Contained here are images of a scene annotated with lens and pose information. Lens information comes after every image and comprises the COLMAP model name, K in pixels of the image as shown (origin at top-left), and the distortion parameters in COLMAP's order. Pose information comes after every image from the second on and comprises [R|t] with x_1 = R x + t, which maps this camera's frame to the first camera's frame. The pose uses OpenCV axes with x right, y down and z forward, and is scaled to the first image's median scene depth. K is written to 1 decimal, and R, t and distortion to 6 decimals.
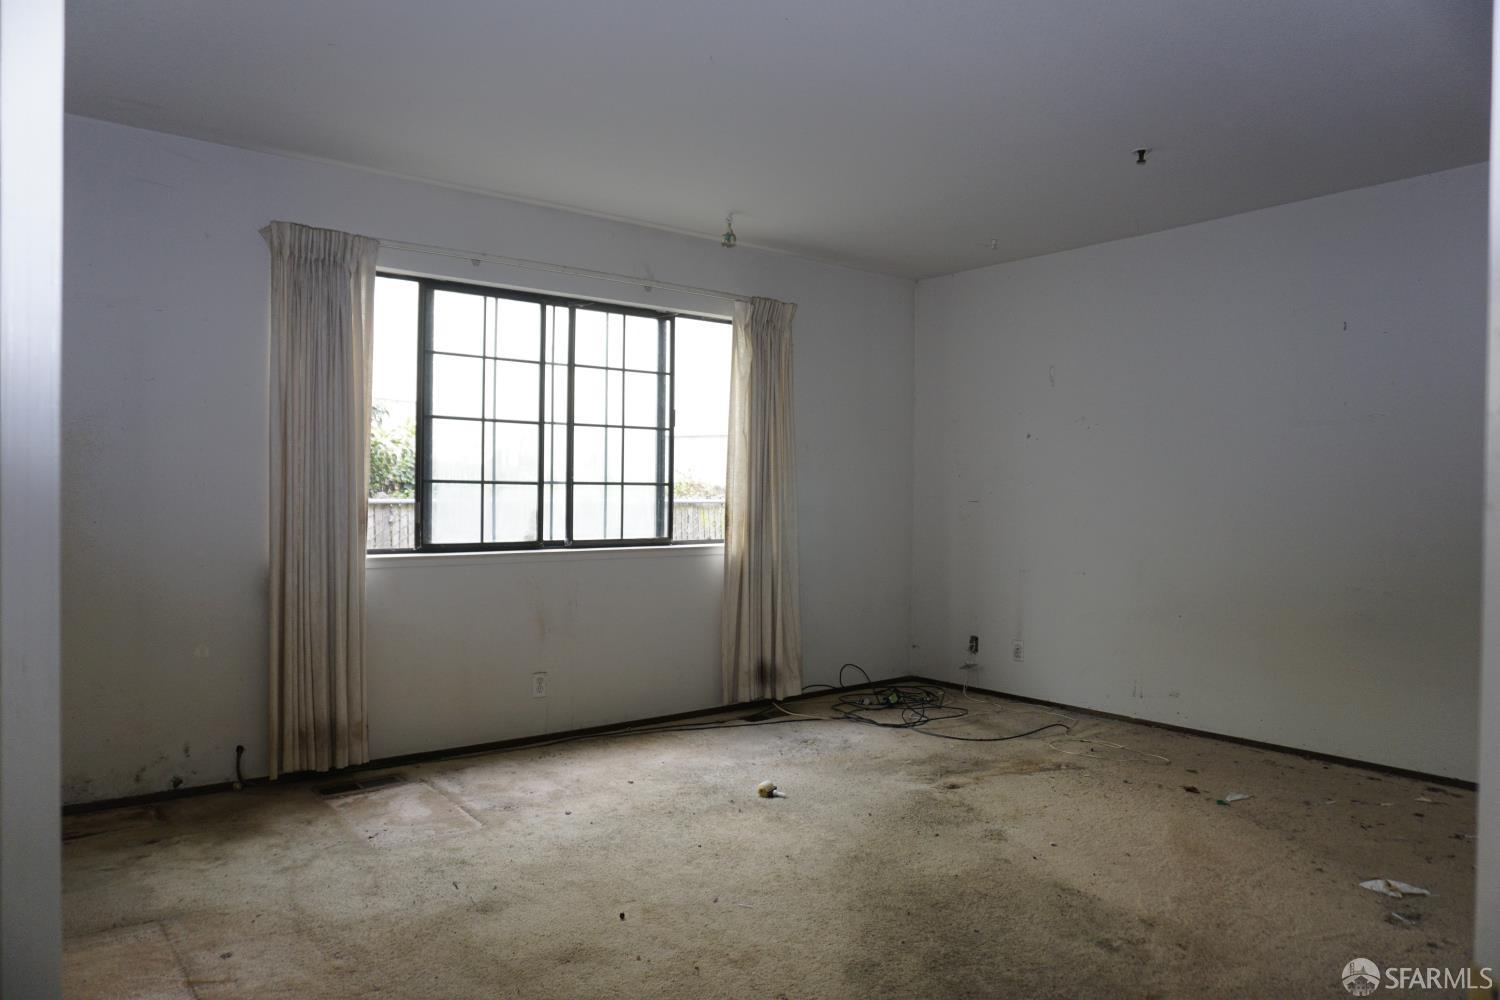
lens RADIAL K [[993.9, 0, 750.0], [0, 993.9, 500.0], [0, 0, 1]] dist [-0.058912, 0.036209]
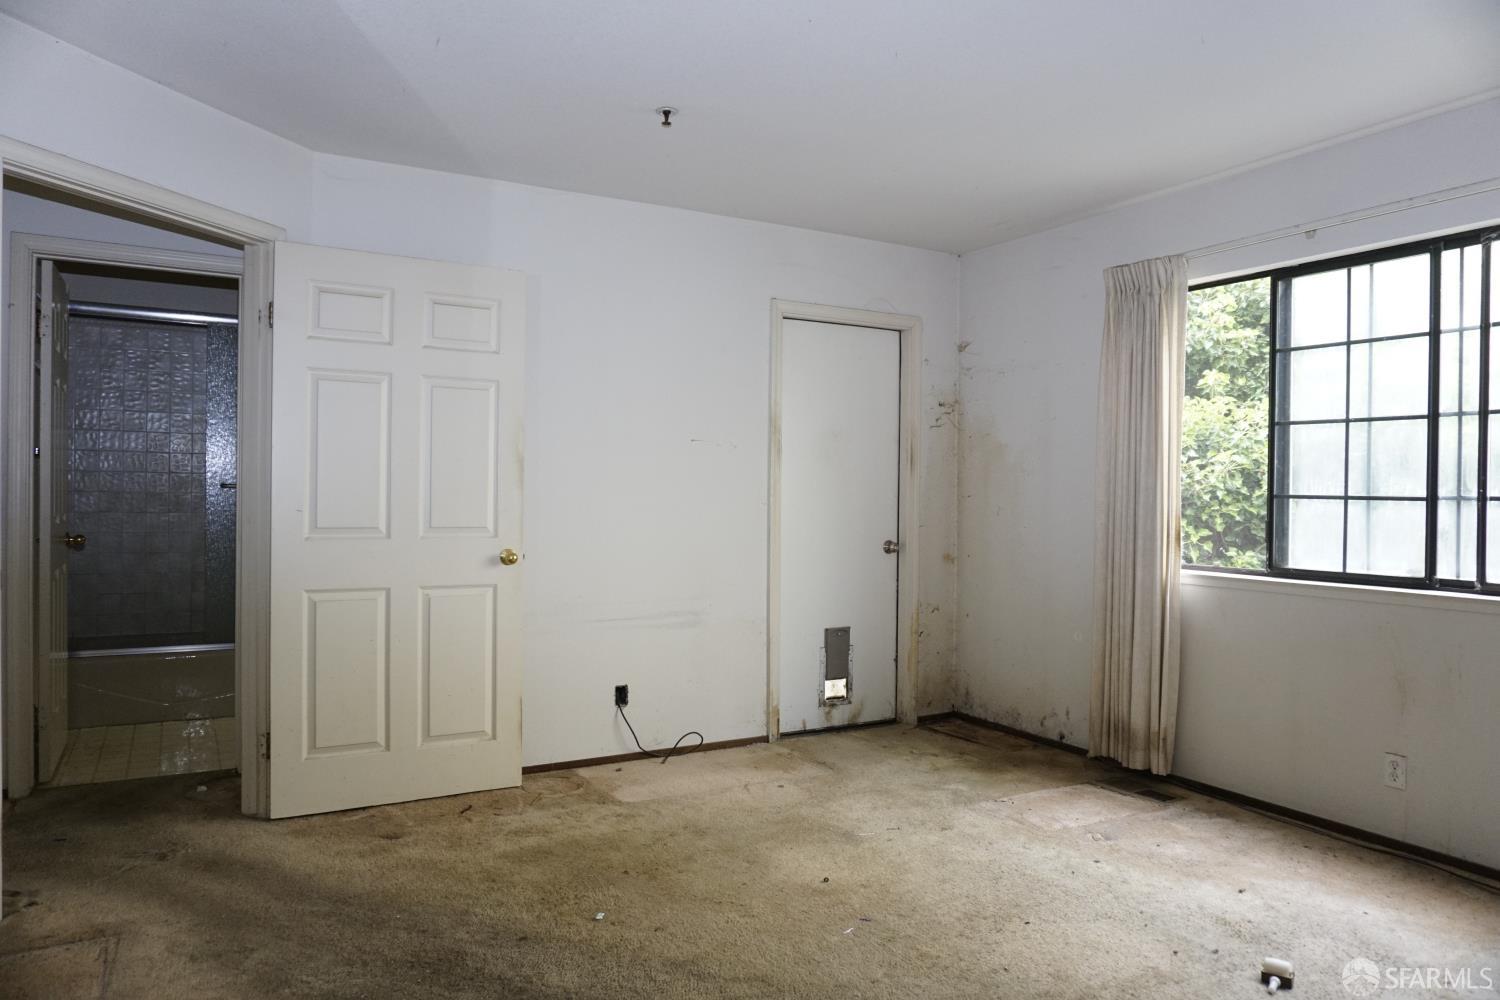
lens RADIAL K [[993.9, 0, 750.0], [0, 993.9, 500.0], [0, 0, 1]] dist [-0.058912, 0.036209]
pose [[-0.151374, -0.005877, -0.988459, 0.614816], [-0.026010, 0.999660, -0.001960, -0.001935], [0.988134, 0.025413, -0.151475, 0.663840]]
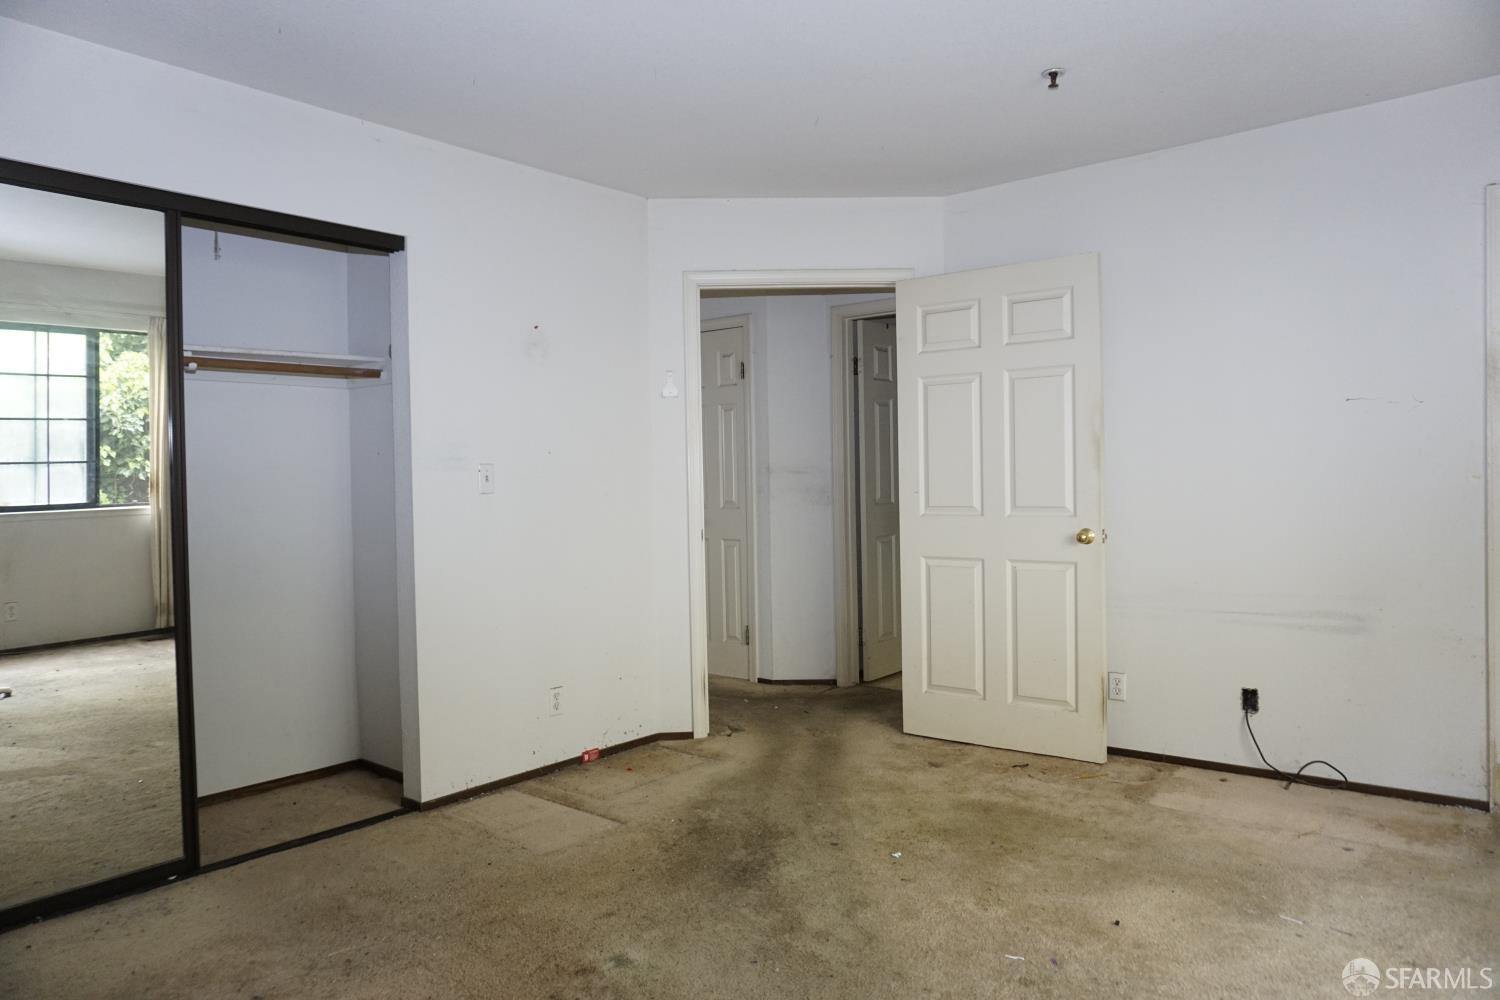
lens RADIAL K [[993.9, 0, 750.0], [0, 993.9, 500.0], [0, 0, 1]] dist [-0.058912, 0.036209]
pose [[-0.977399, 0.016324, -0.210771, 0.254227], [0.009600, 0.999413, 0.032885, -0.013008], [0.211184, 0.030118, -0.976982, 1.140445]]
